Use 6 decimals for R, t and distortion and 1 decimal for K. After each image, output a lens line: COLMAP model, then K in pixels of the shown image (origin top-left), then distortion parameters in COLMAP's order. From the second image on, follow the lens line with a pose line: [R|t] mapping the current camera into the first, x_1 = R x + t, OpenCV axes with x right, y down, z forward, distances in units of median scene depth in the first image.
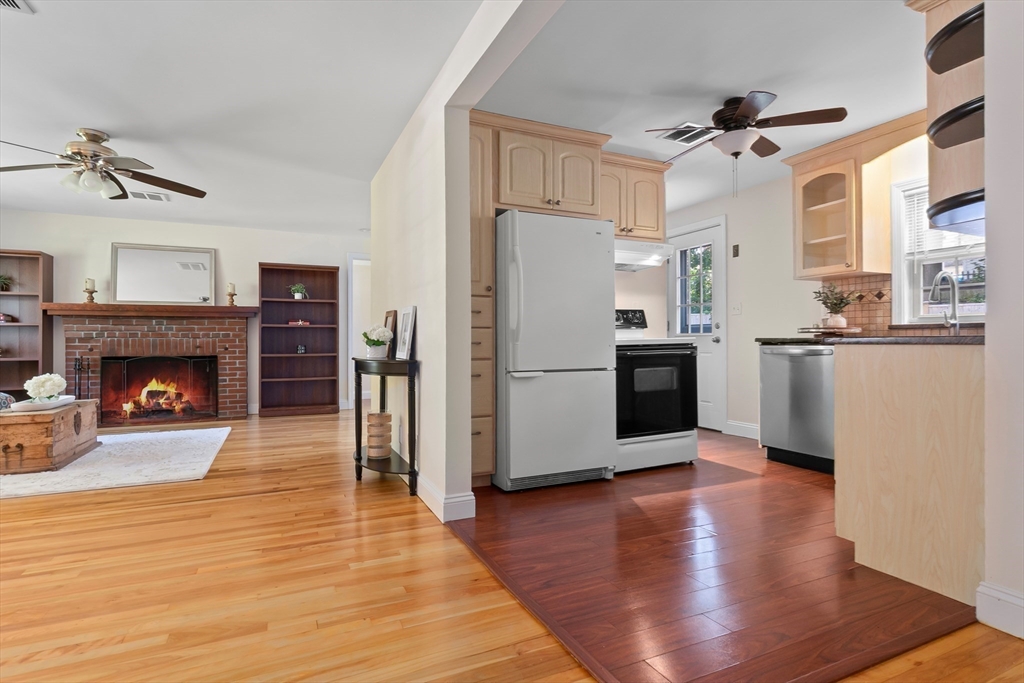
lens RADIAL K [[523.1, 0, 512.0], [0, 523.1, 341.5], [0, 0, 1]] dist [-0.001410, 0.000094]
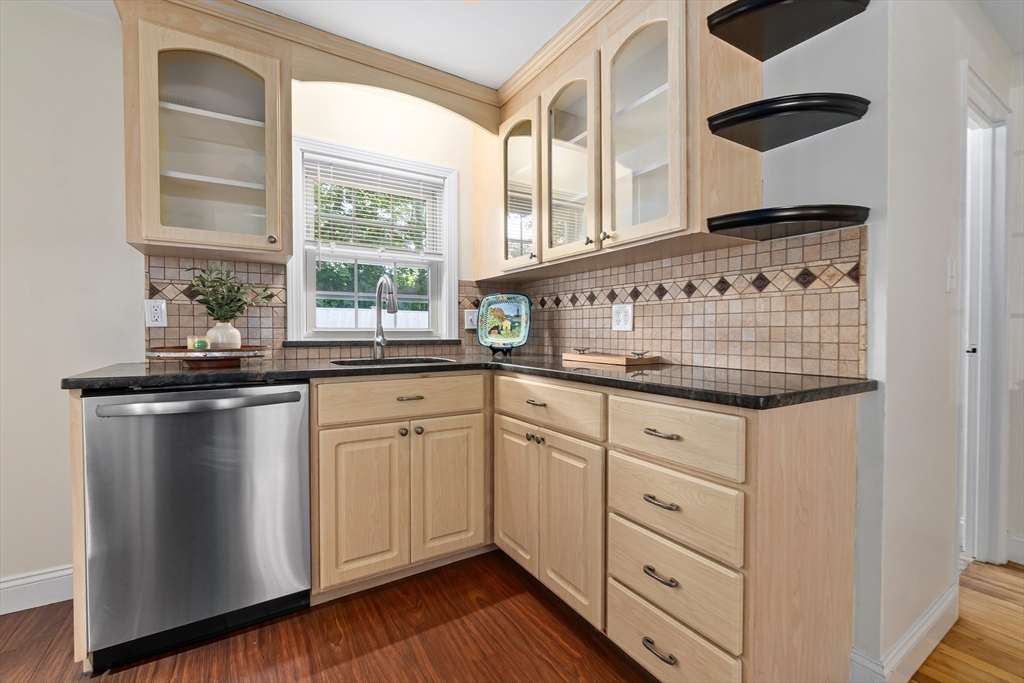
lens RADIAL K [[438.8, 0, 517.3], [0, 438.8, 337.6], [0, 0, 1]] dist [-0.003194, -0.000002]
pose [[-0.129824, -0.010963, 0.991476, 0.079211], [0.000981, 0.999937, 0.011185, -0.026658], [-0.991537, 0.002424, -0.129805, 0.490592]]
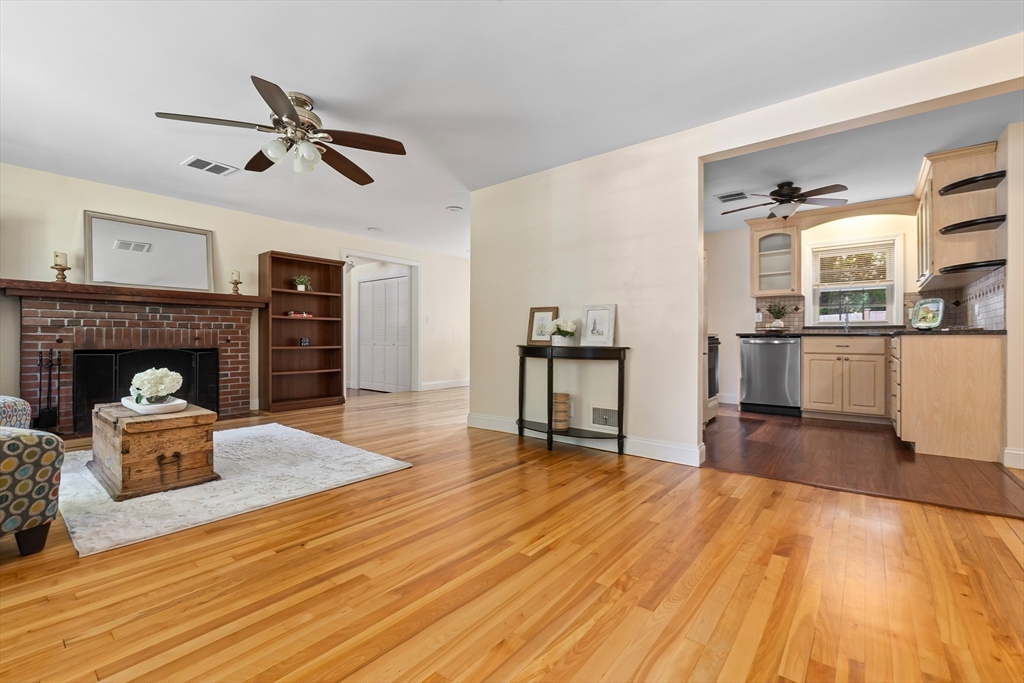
lens RADIAL K [[438.8, 0, 517.3], [0, 438.8, 337.6], [0, 0, 1]] dist [-0.003194, -0.000002]
pose [[0.894154, 0.006245, 0.447716, -0.472880], [-0.004750, 0.999979, -0.004462, 0.010089], [-0.447735, 0.001863, 0.894164, 0.088961]]
